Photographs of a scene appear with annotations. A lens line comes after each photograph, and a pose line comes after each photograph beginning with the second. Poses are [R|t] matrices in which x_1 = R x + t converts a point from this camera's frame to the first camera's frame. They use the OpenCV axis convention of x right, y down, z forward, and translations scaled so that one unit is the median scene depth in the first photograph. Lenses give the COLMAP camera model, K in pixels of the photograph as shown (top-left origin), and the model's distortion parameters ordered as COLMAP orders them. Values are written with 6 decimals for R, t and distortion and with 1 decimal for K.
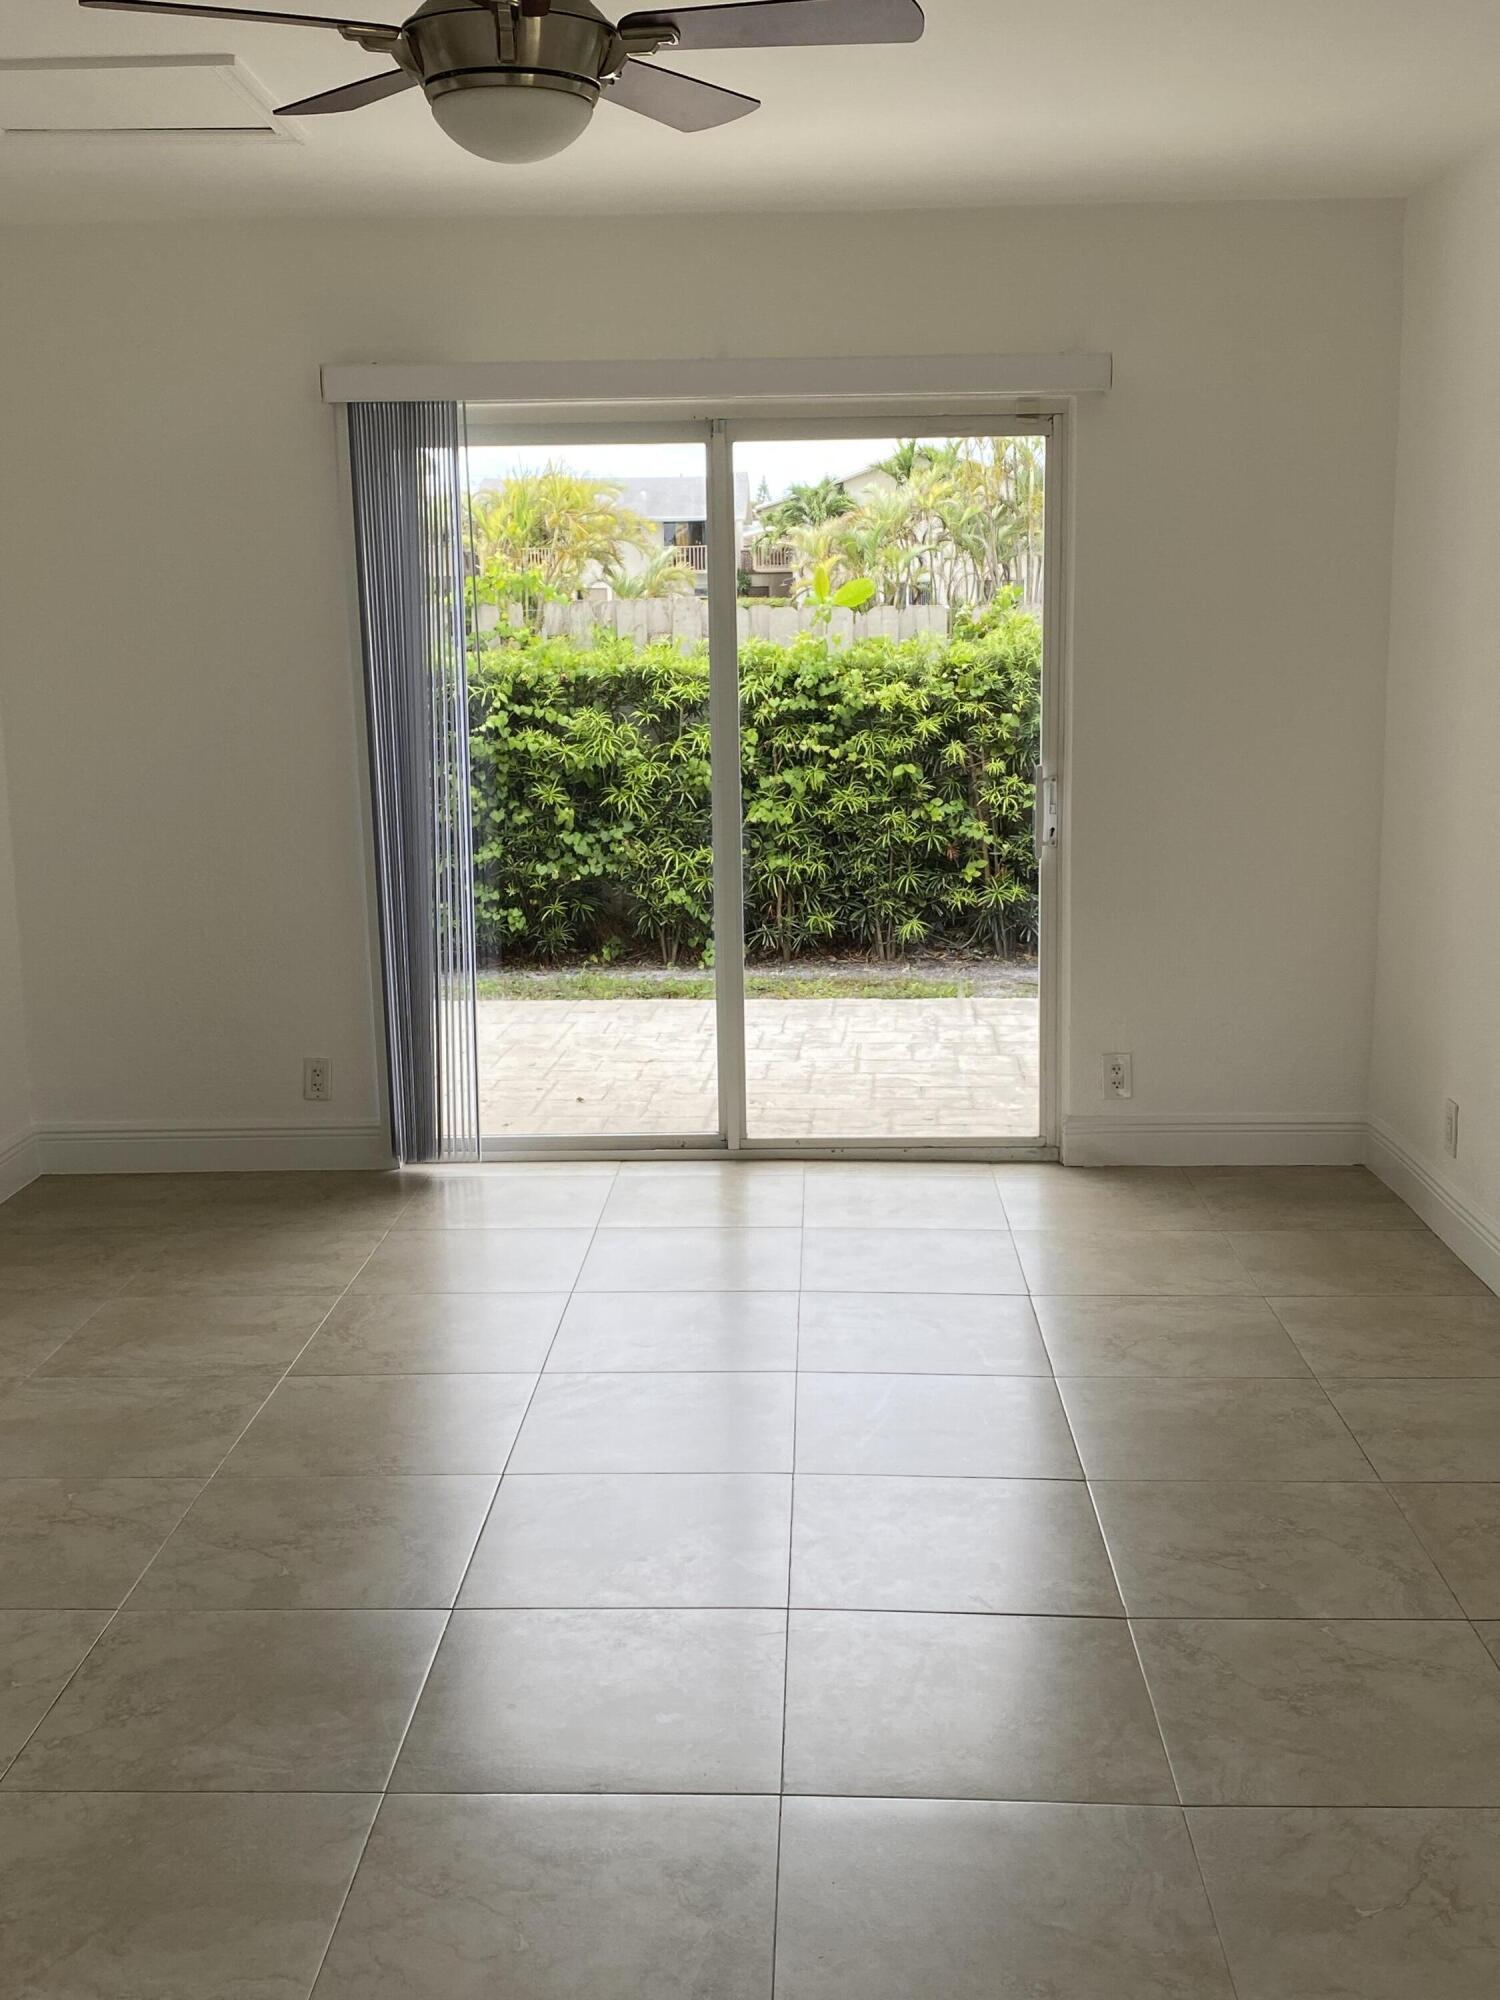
lens RADIAL K [[2131.5, 0, 750.0], [0, 2131.5, 1000.0], [0, 0, 1]] dist [0.138394, -0.324390]
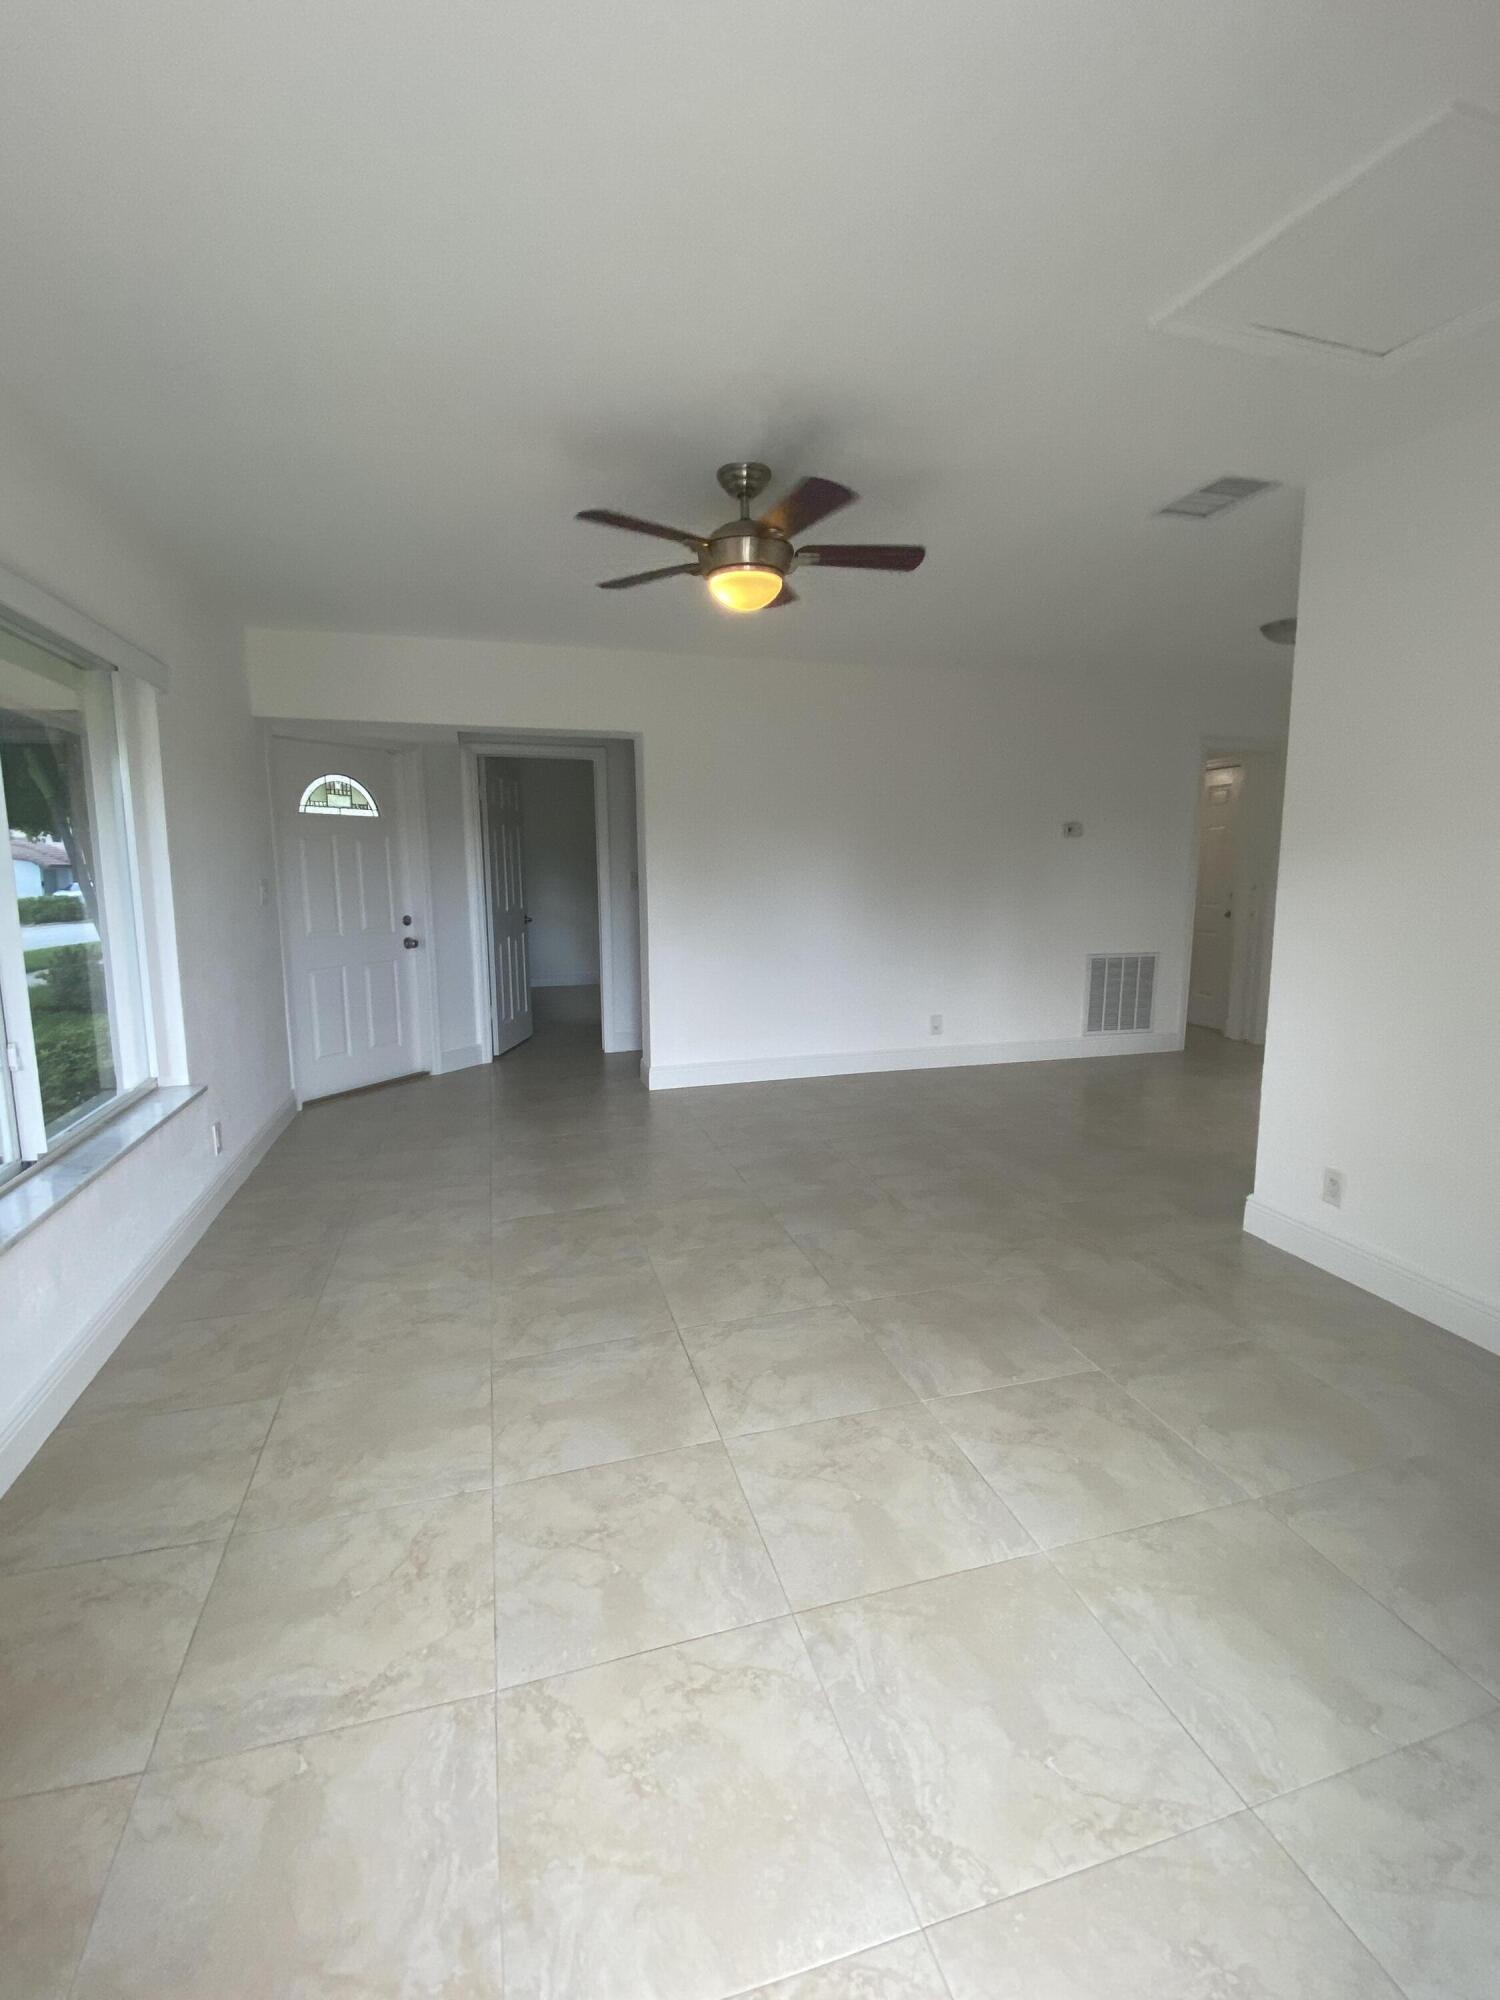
lens RADIAL K [[919.6, 0, 748.4], [0, 919.6, 985.9], [0, 0, 1]] dist [0.025614, -0.024433]
pose [[-0.952211, 0.060587, -0.299372, 0.151724], [-0.036487, 0.950548, 0.308426, -0.227900], [0.303254, 0.304609, -0.902912, 1.463409]]
